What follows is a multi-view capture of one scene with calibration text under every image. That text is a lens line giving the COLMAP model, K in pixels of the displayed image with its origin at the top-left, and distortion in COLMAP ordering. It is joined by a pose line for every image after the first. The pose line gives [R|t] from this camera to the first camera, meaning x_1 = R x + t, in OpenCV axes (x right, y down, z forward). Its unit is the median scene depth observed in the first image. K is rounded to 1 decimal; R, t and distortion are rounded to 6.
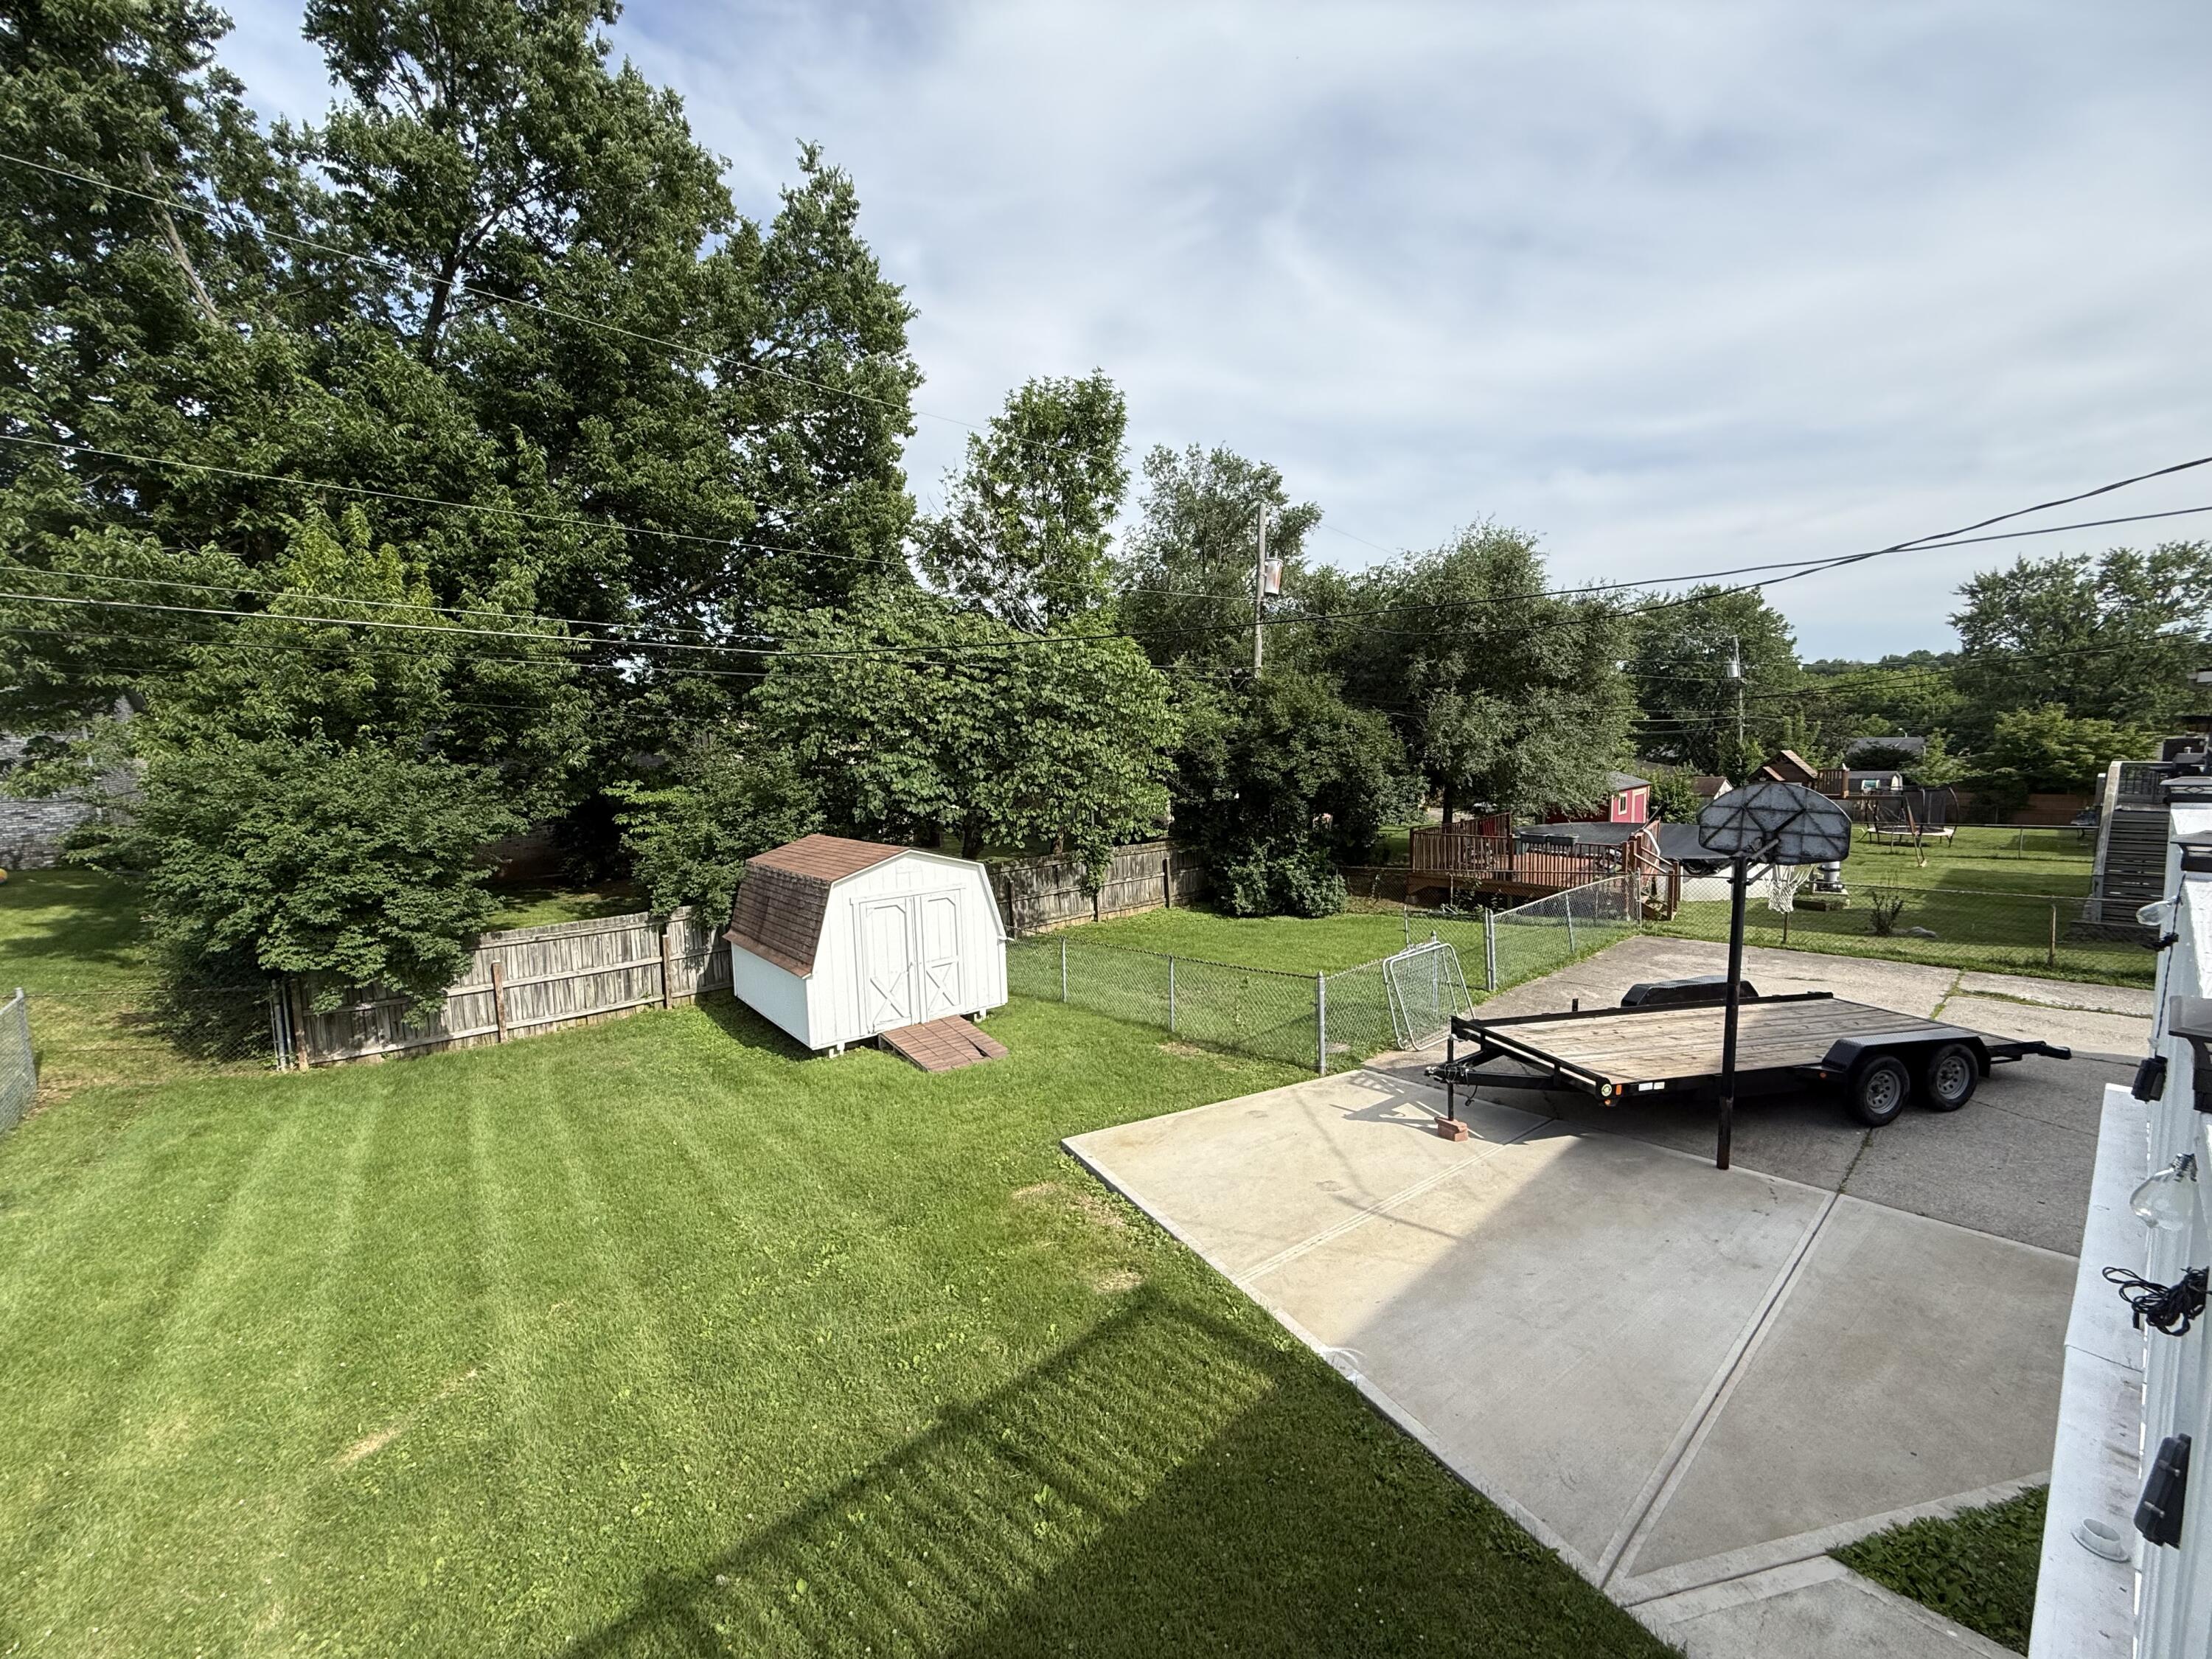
lens RADIAL K [[877.5, 0, 1109.9], [0, 877.5, 823.7], [0, 0, 1]] dist [0.002616, -0.001396]
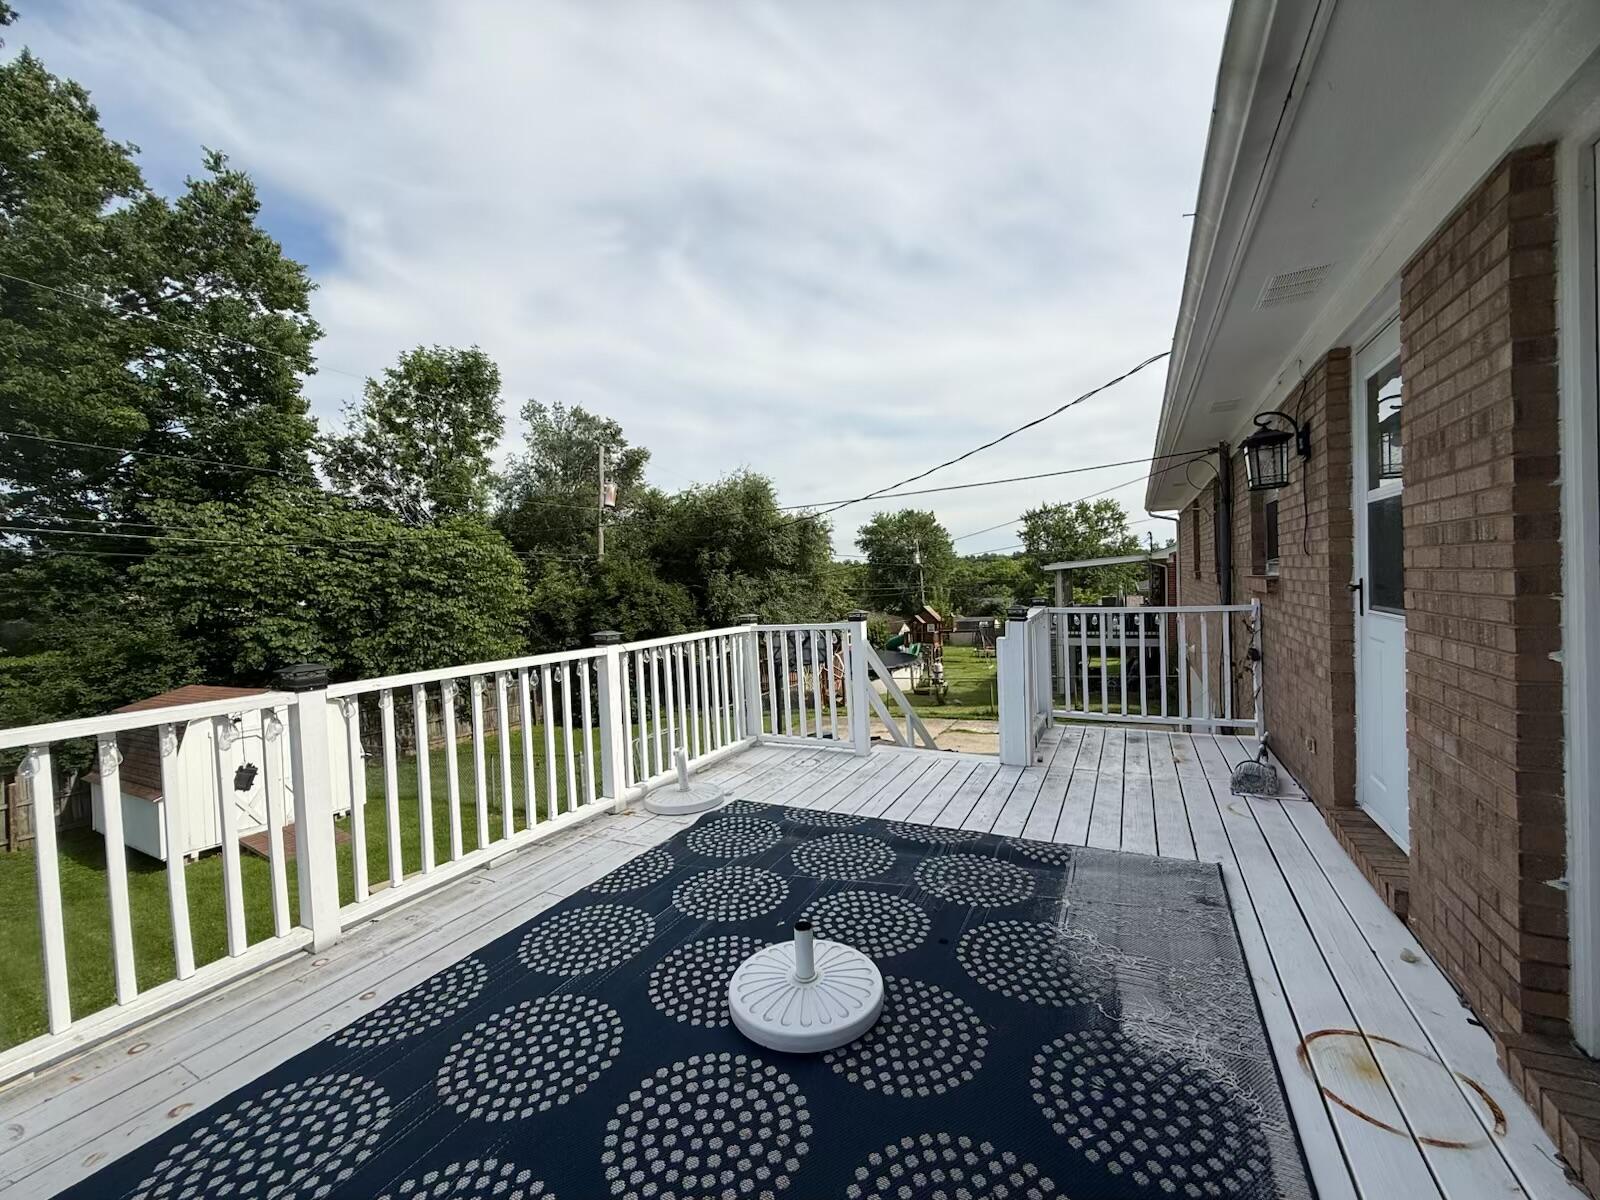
lens RADIAL K [[634.8, 0, 804.4], [0, 634.8, 600.2], [0, 0, 1]] dist [0.002616, -0.001396]
pose [[0.928836, -0.010326, 0.370346, 0.100125], [0.047337, 0.994726, -0.090988, 0.011817], [-0.367454, 0.102044, 0.924427, -0.108046]]
